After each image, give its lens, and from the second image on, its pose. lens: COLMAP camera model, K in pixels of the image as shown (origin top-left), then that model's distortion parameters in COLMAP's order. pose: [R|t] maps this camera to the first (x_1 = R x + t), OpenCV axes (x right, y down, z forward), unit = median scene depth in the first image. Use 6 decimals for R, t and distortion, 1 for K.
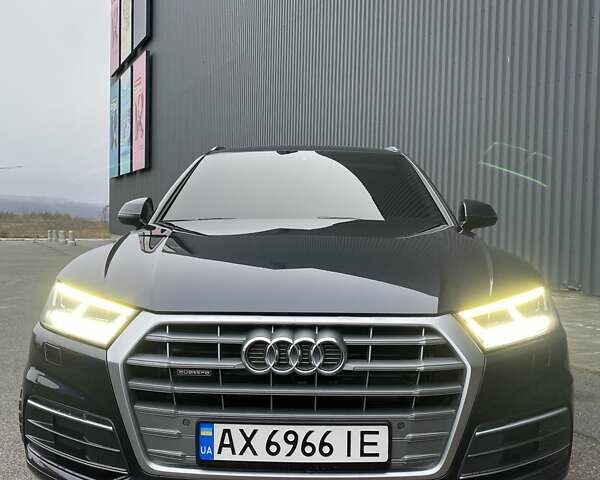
lens RADIAL K [[595.4, 0, 300.0], [0, 595.4, 245.8], [0, 0, 1]] dist [0.048819, 0.000000]
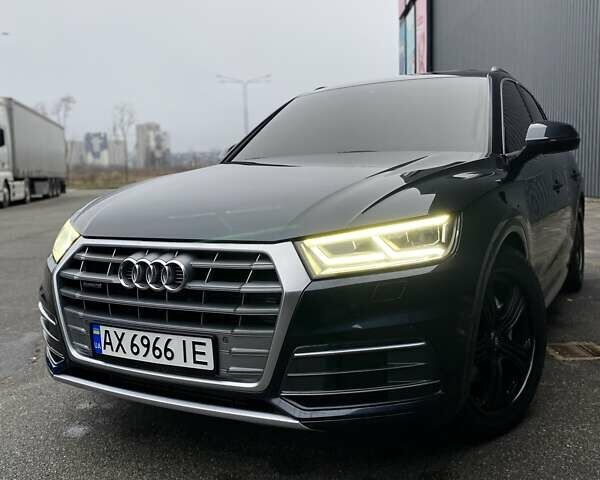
lens RADIAL K [[595.4, 0, 299.3], [0, 595.4, 234.3], [0, 0, 1]] dist [0.048819, 0.000000]
pose [[0.890312, 0.010370, -0.455233, 0.777143], [0.026064, 0.996941, 0.073684, 0.026742], [0.454604, -0.077467, 0.887318, 0.096215]]
